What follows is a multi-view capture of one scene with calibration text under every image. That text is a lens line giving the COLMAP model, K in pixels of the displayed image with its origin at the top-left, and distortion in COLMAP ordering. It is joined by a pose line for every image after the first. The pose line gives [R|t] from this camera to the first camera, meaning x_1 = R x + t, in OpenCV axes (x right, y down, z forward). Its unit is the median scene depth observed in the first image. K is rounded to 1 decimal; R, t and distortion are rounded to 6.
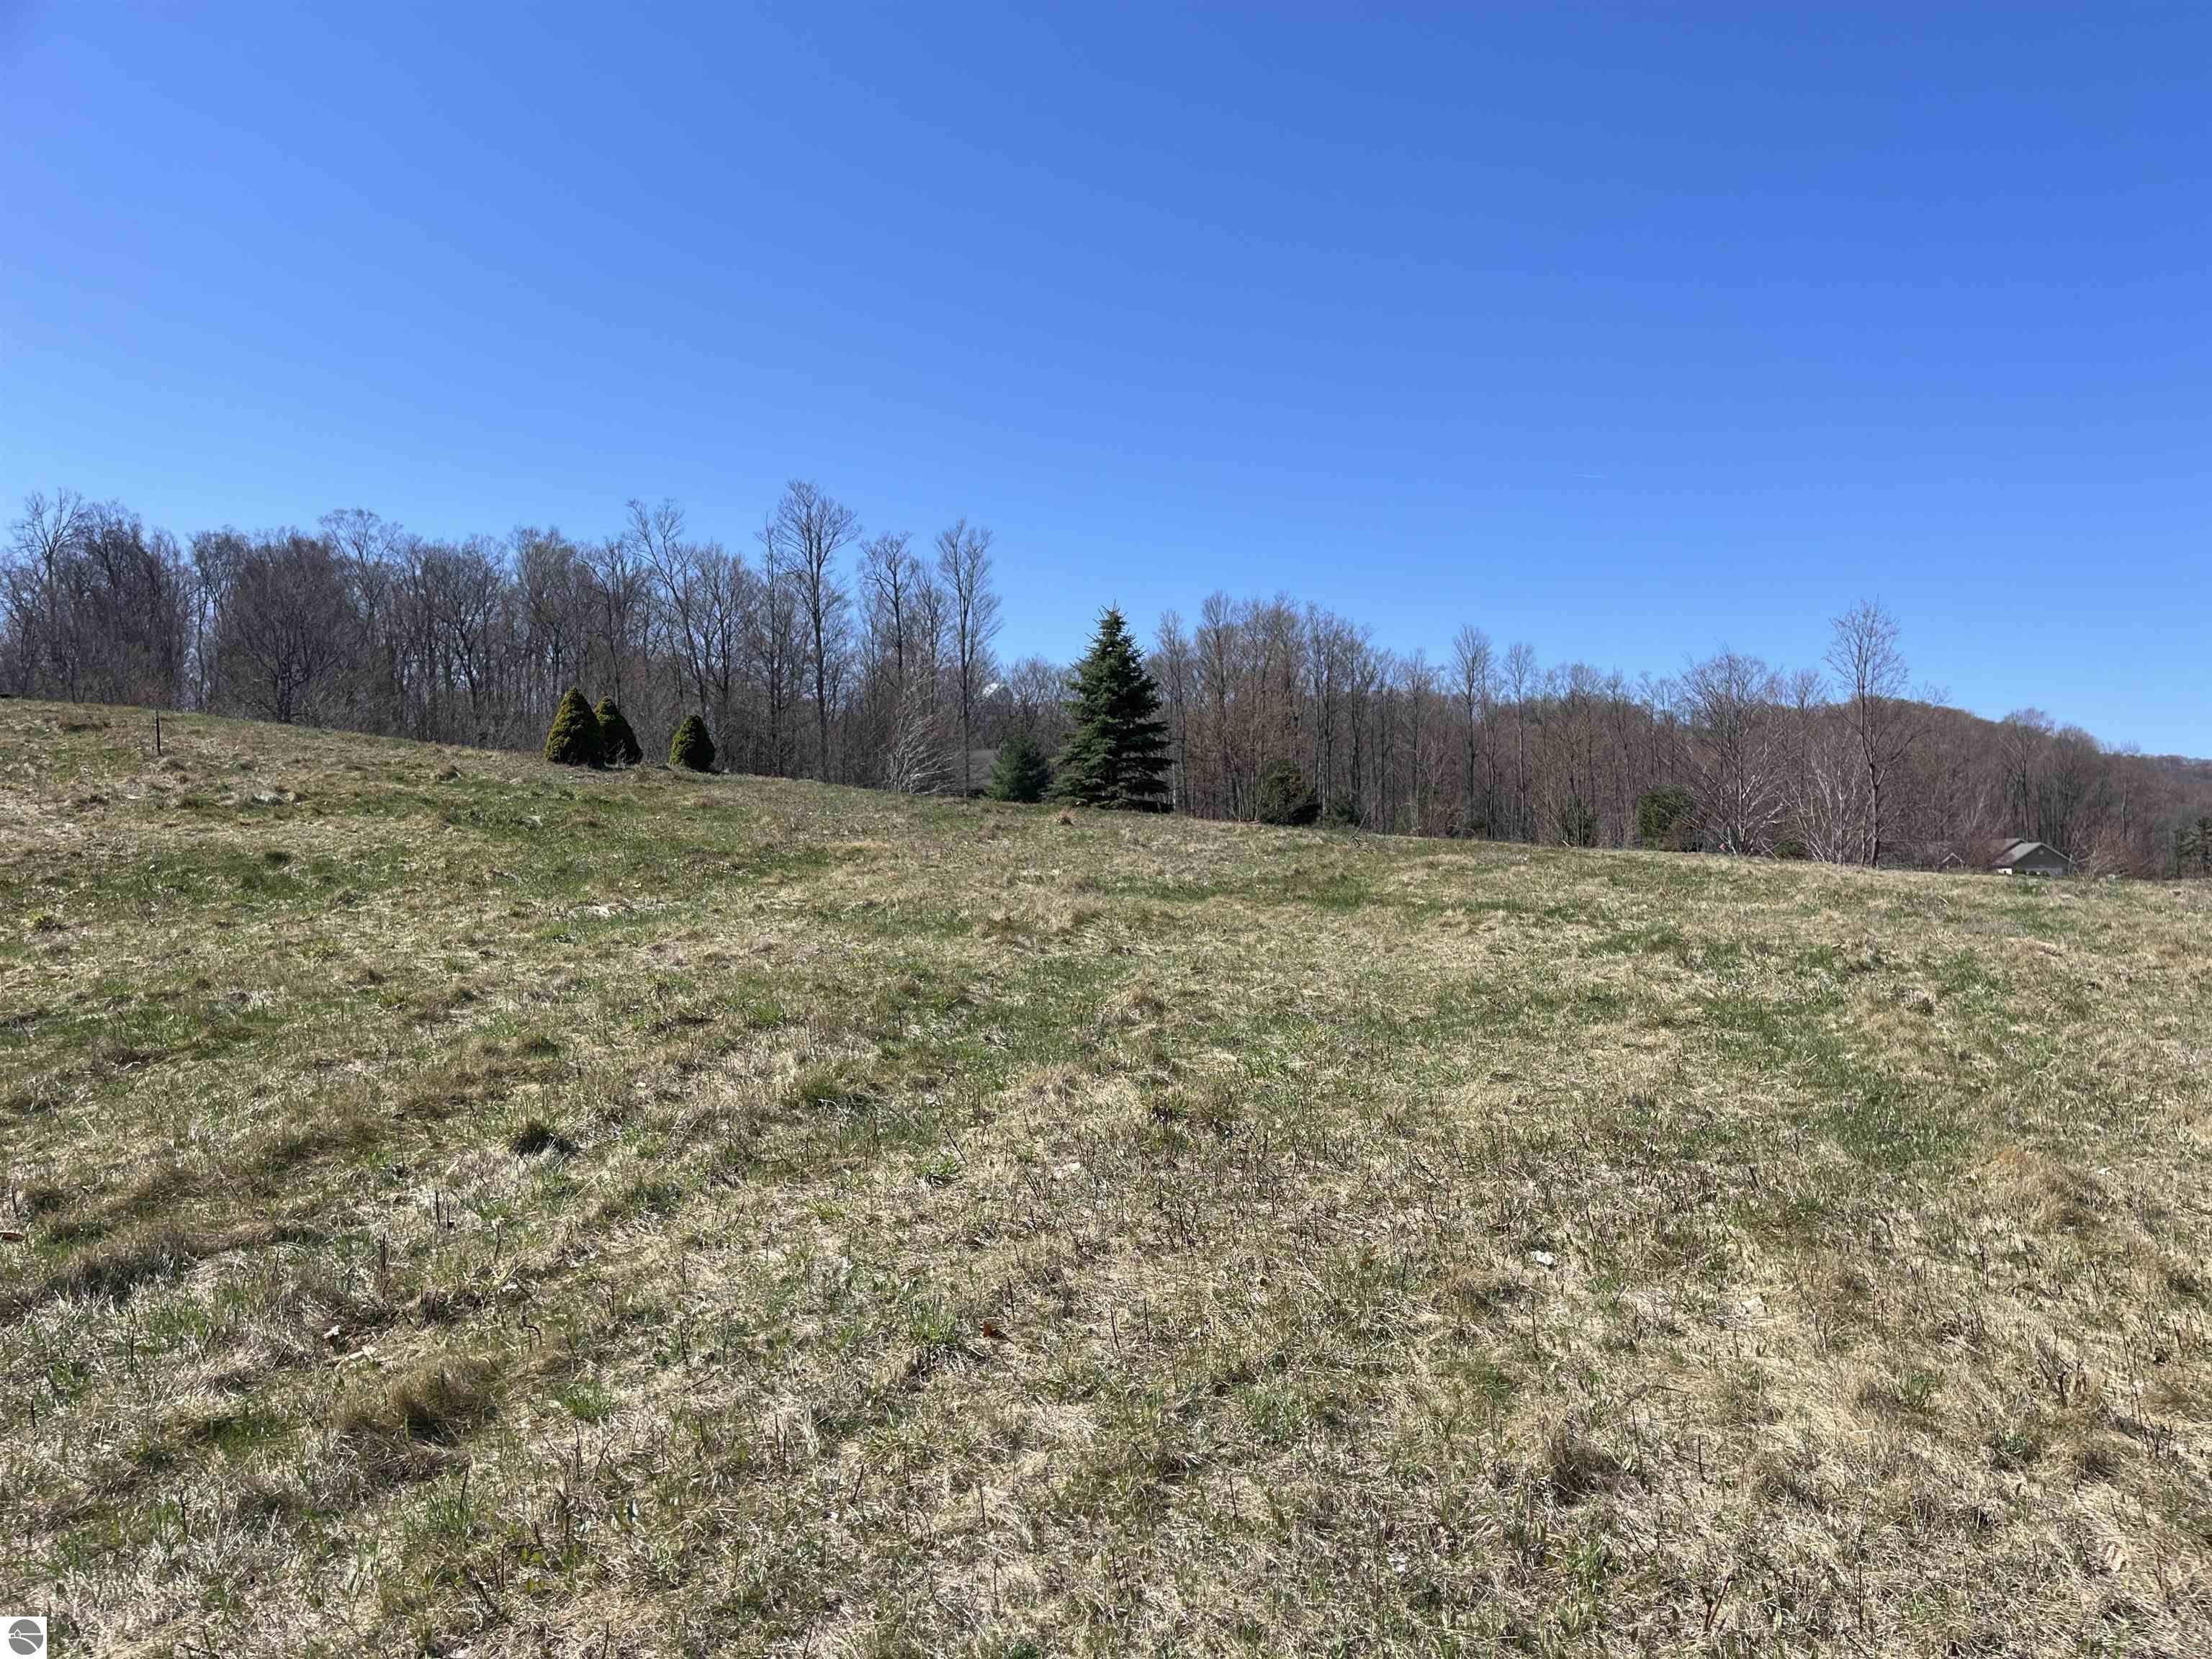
lens RADIAL K [[1674.4, 0, 1102.8], [0, 1674.4, 835.9], [0, 0, 1]] dist [0.079393, -0.096439]
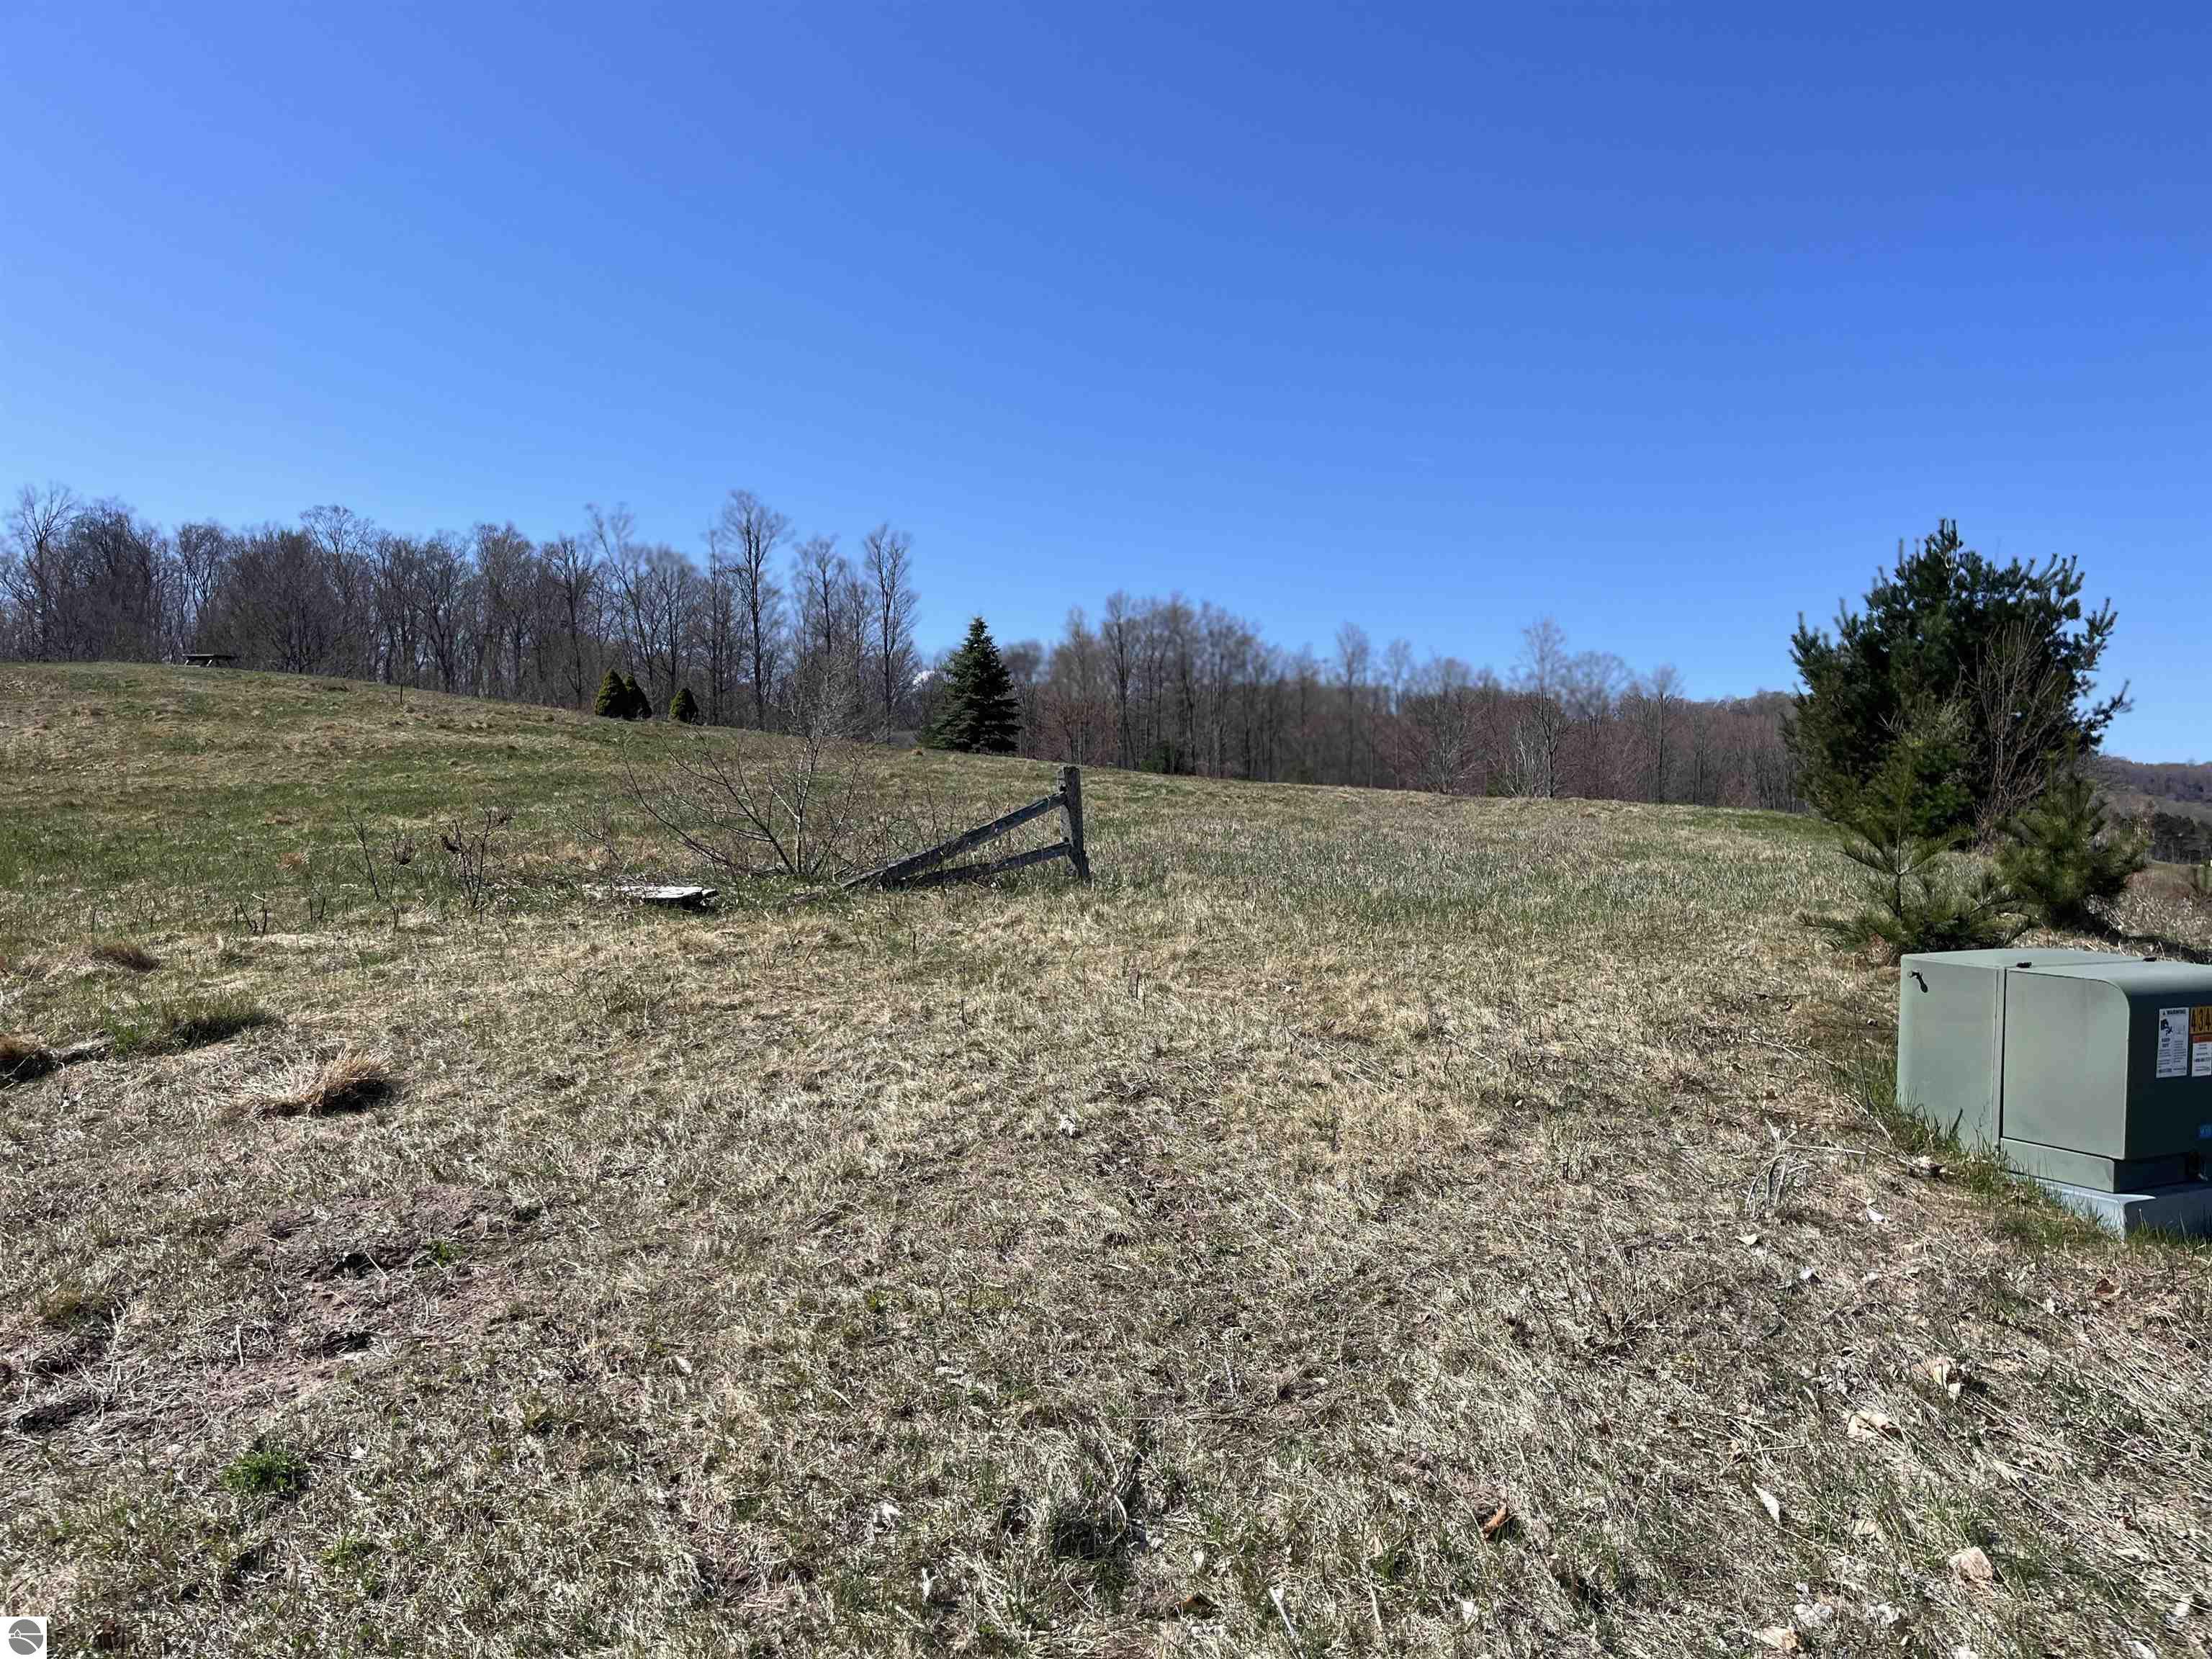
lens RADIAL K [[1674.4, 0, 1070.6], [0, 1674.4, 805.1], [0, 0, 1]] dist [0.079393, -0.096439]
pose [[0.999726, 0.008681, 0.021735, 0.016881], [-0.008431, 0.999898, -0.011567, 0.011074], [-0.021833, 0.011381, 0.999697, -0.118899]]
